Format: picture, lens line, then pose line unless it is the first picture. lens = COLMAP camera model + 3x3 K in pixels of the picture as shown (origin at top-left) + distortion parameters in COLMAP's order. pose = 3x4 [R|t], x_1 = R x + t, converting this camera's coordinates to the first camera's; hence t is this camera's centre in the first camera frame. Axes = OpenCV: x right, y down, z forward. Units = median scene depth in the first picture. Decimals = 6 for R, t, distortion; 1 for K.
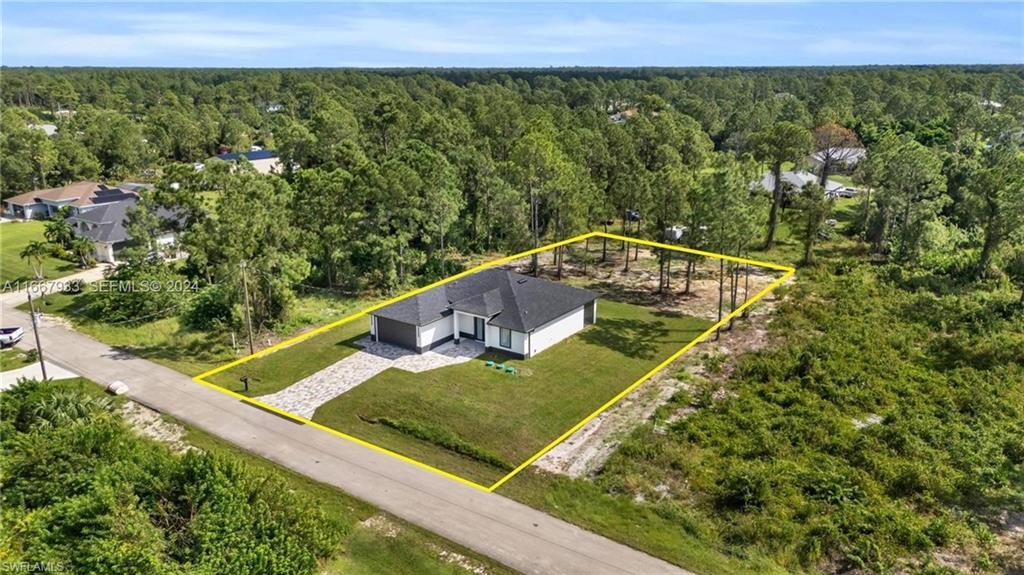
lens RADIAL K [[758.4, 0, 518.5], [0, 758.4, 287.8], [0, 0, 1]] dist [0.002567, -0.001056]
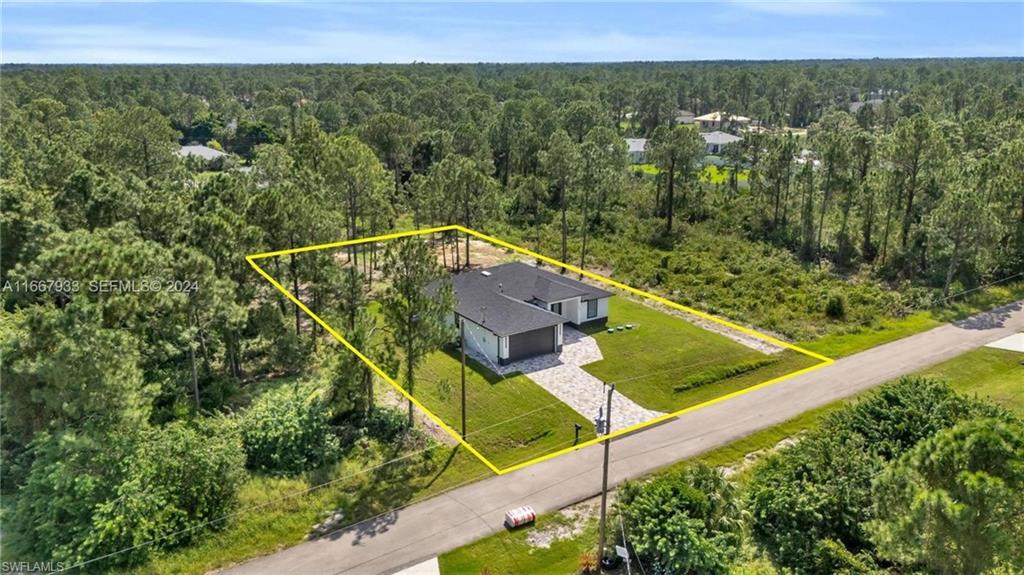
lens RADIAL K [[758.4, 0, 518.5], [0, 758.4, 287.8], [0, 0, 1]] dist [0.002567, -0.001056]
pose [[0.365945, -0.269858, 0.890652, -1.062562], [0.259173, 0.948726, 0.180967, -0.197817], [-0.893820, 0.164609, 0.417121, 0.632719]]
